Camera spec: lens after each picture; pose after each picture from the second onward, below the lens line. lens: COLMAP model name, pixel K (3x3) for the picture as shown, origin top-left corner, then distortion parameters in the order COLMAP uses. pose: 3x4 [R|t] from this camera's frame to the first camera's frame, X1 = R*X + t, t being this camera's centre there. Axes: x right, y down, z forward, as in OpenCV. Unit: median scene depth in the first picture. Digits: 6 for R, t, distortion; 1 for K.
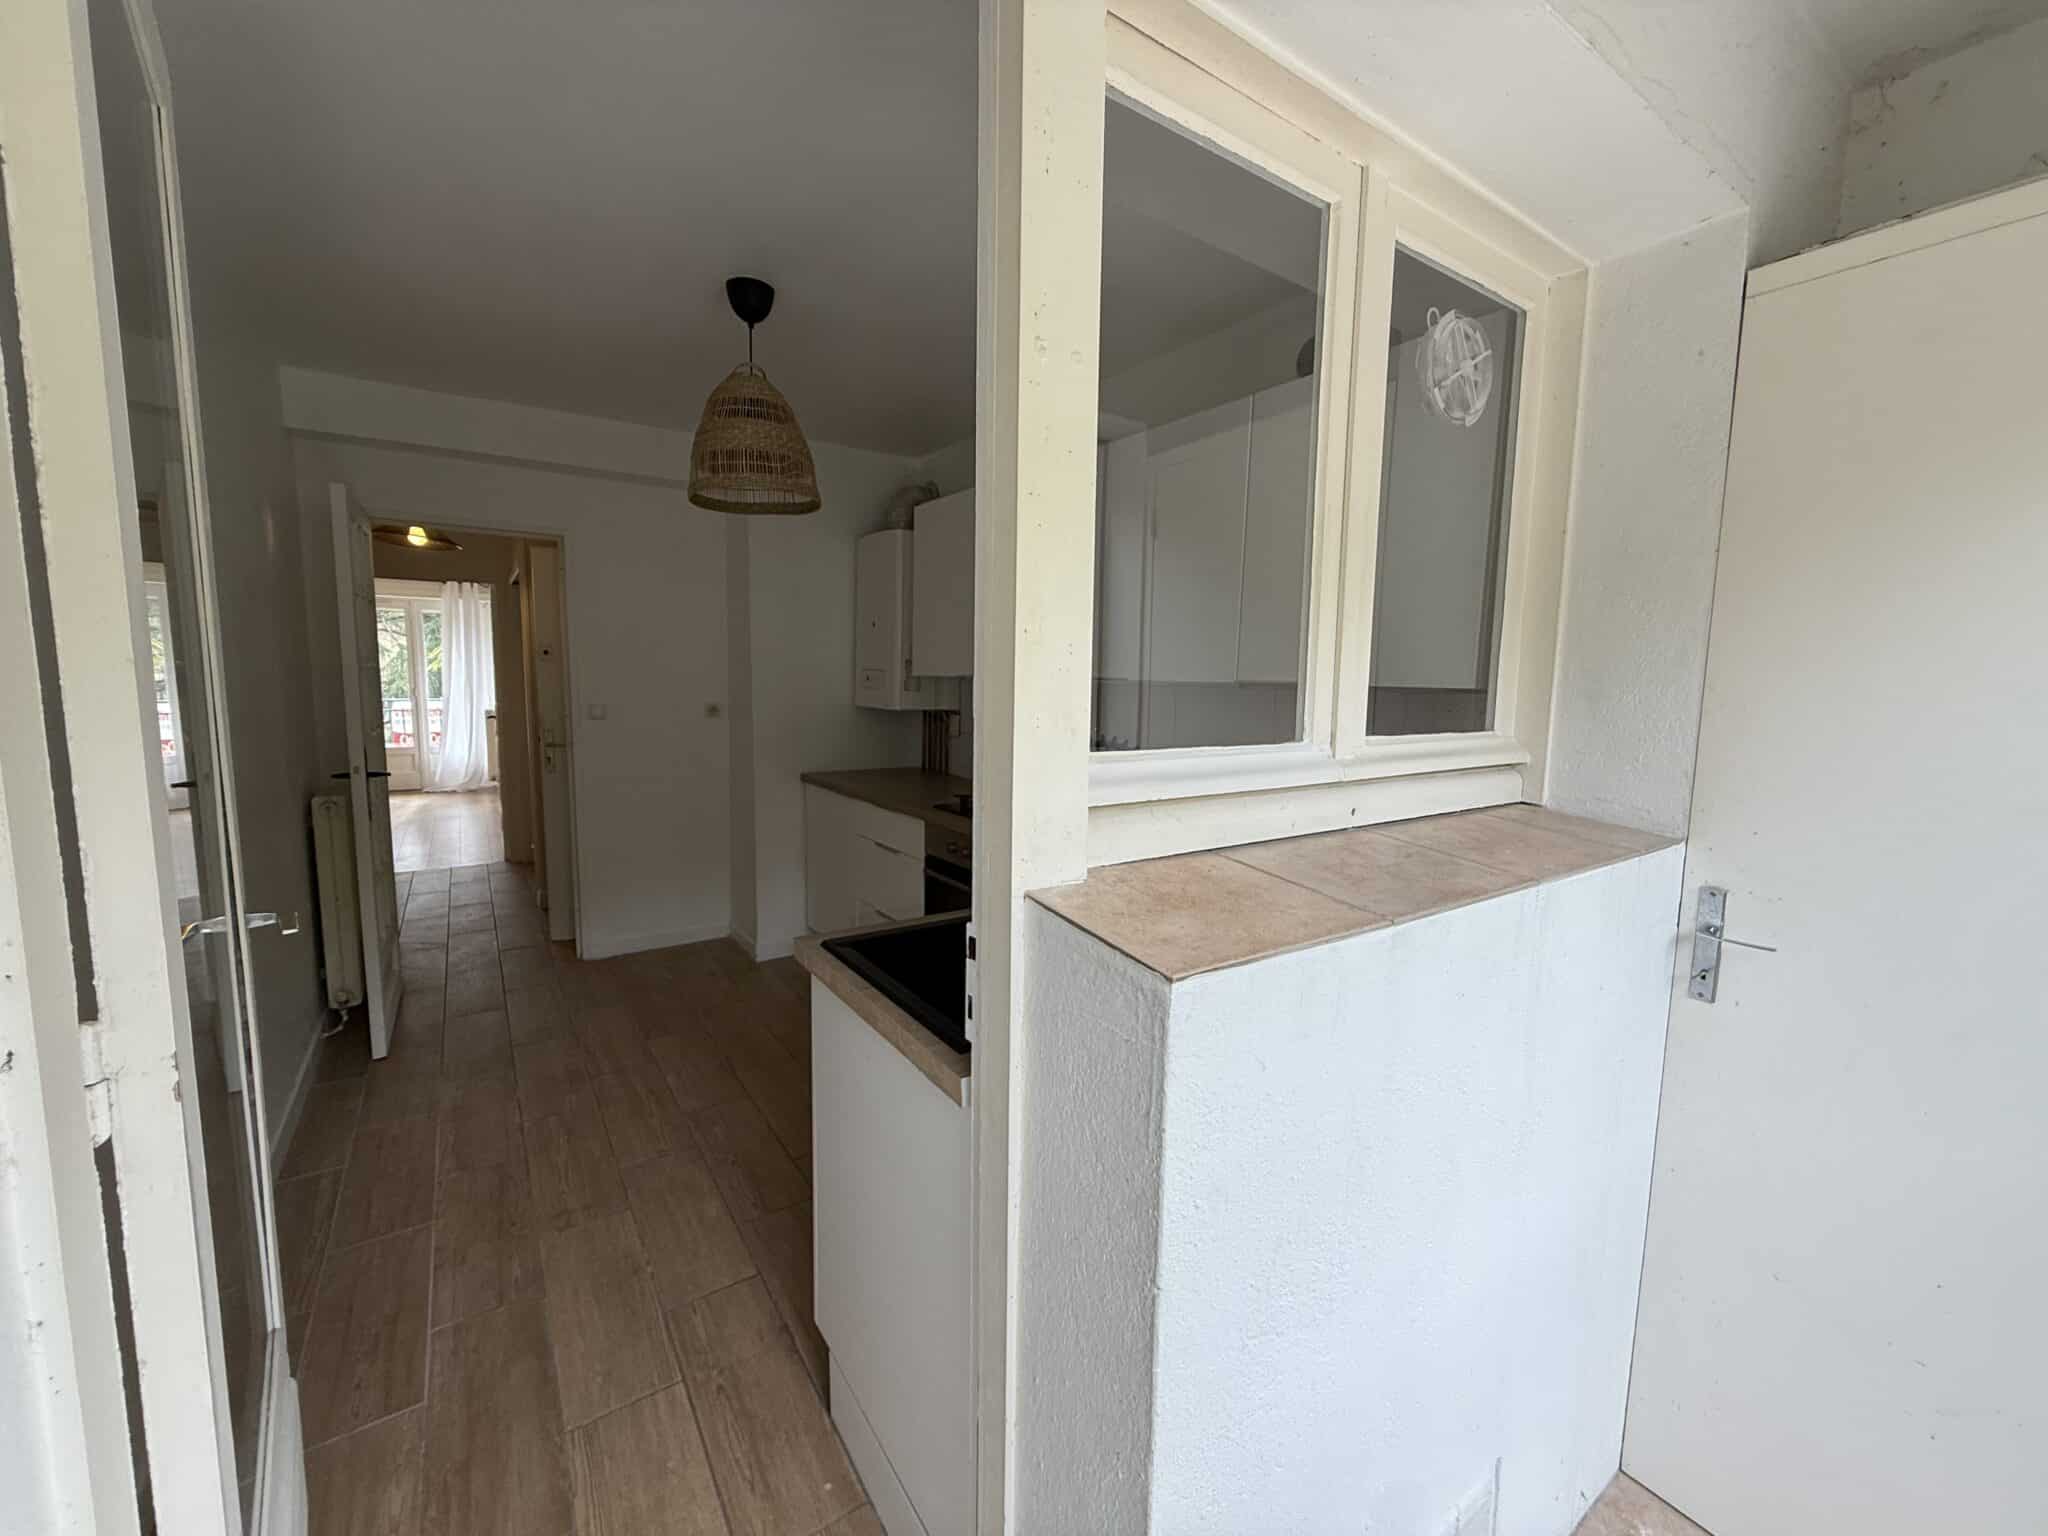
lens RADIAL K [[811.1, 0, 1024.0], [0, 811.1, 768.0], [0, 0, 1]] dist [-0.001194, 0.000130]
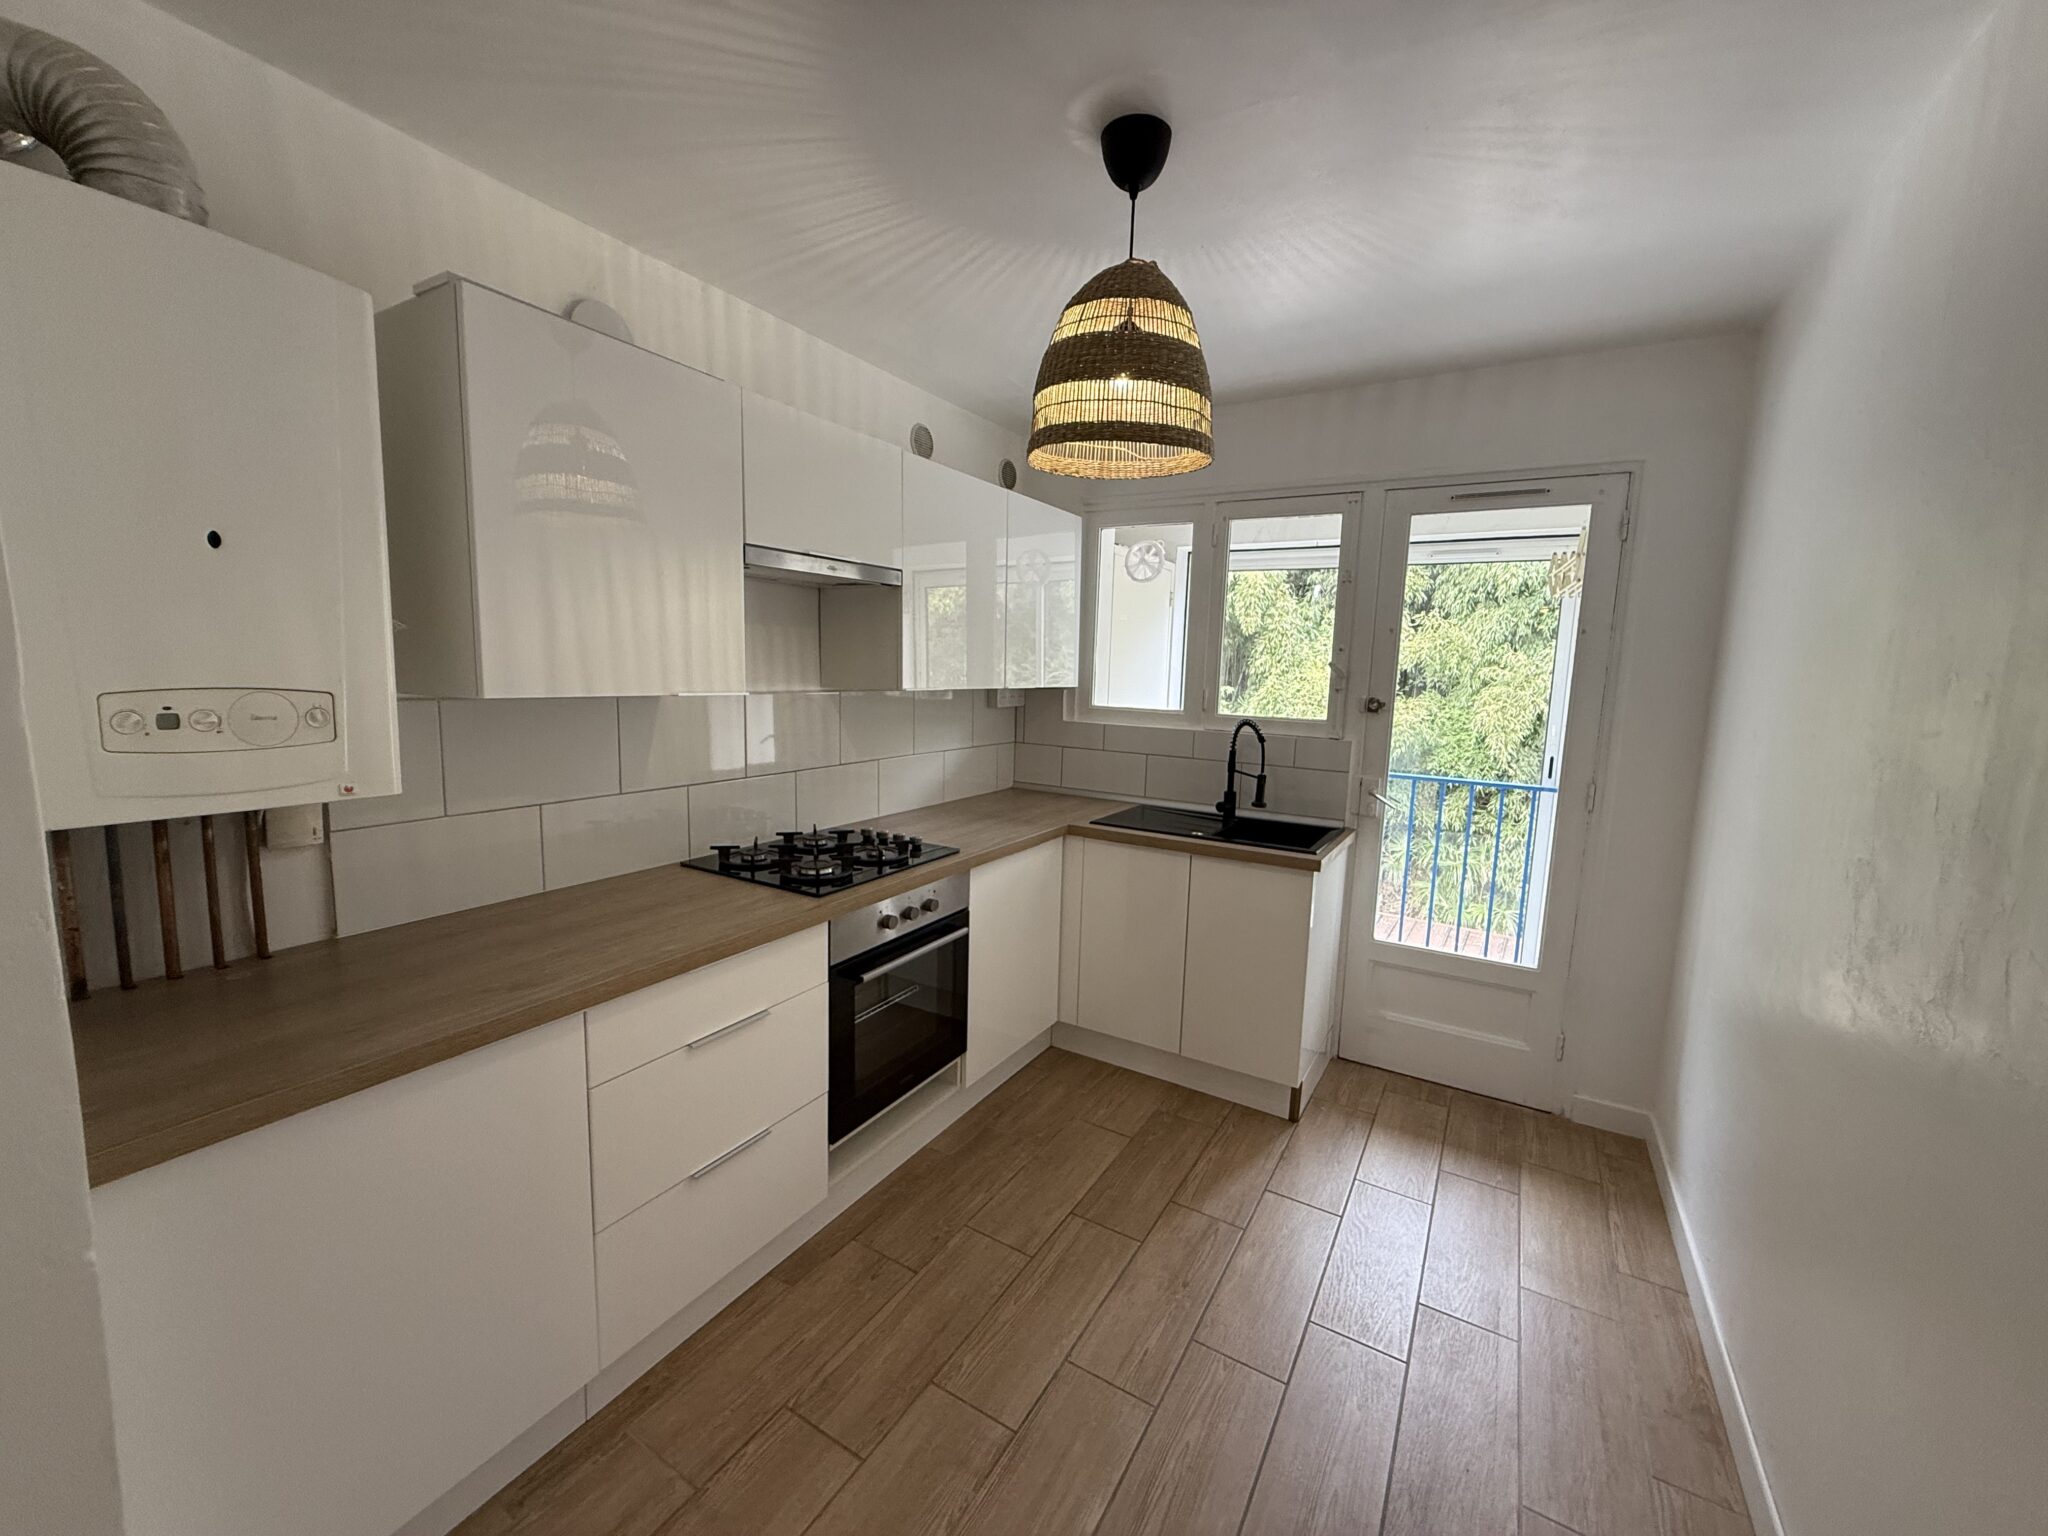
lens RADIAL K [[813.1, 0, 1024.0], [0, 813.1, 768.0], [0, 0, 1]] dist [-0.001202, -0.000156]
pose [[-0.411728, -0.146387, 0.899472, -0.681672], [0.067221, 0.979447, 0.190173, -0.150568], [-0.908824, 0.138763, -0.393425, 0.989399]]
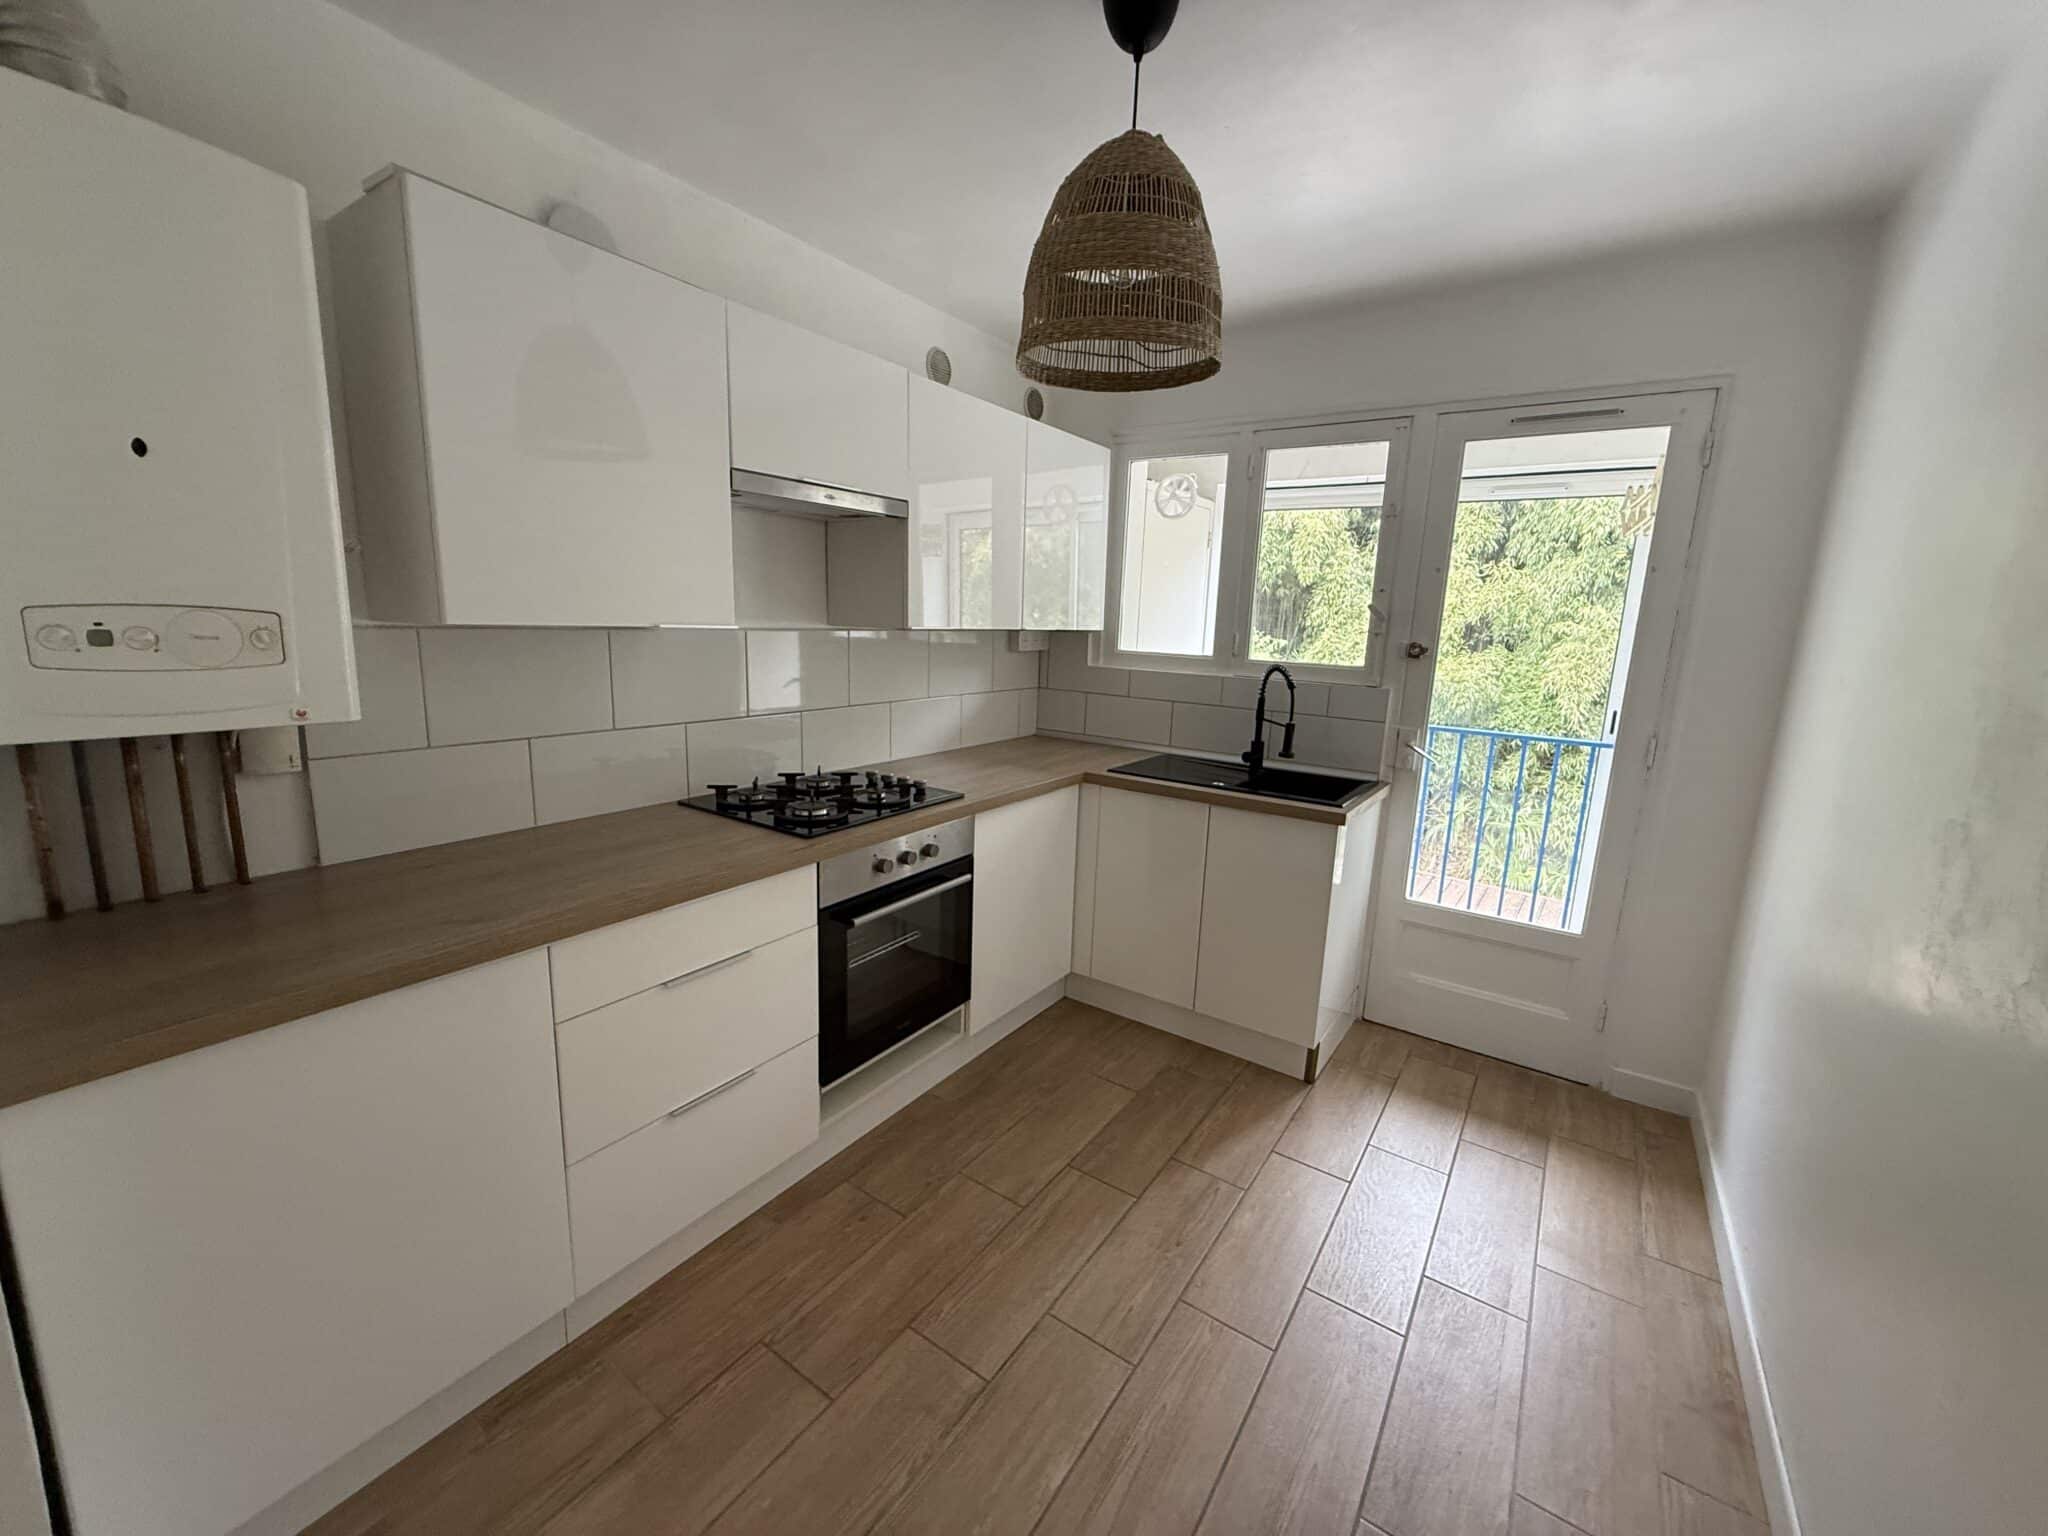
lens RADIAL K [[813.3, 0, 1024.0], [0, 813.3, 768.0], [0, 0, 1]] dist [-0.000199, -0.000017]
pose [[-0.353040, -0.205537, 0.912753, -0.670480], [0.064163, 0.967956, 0.242785, -0.134034], [-0.933406, 0.144278, -0.328539, 0.944388]]
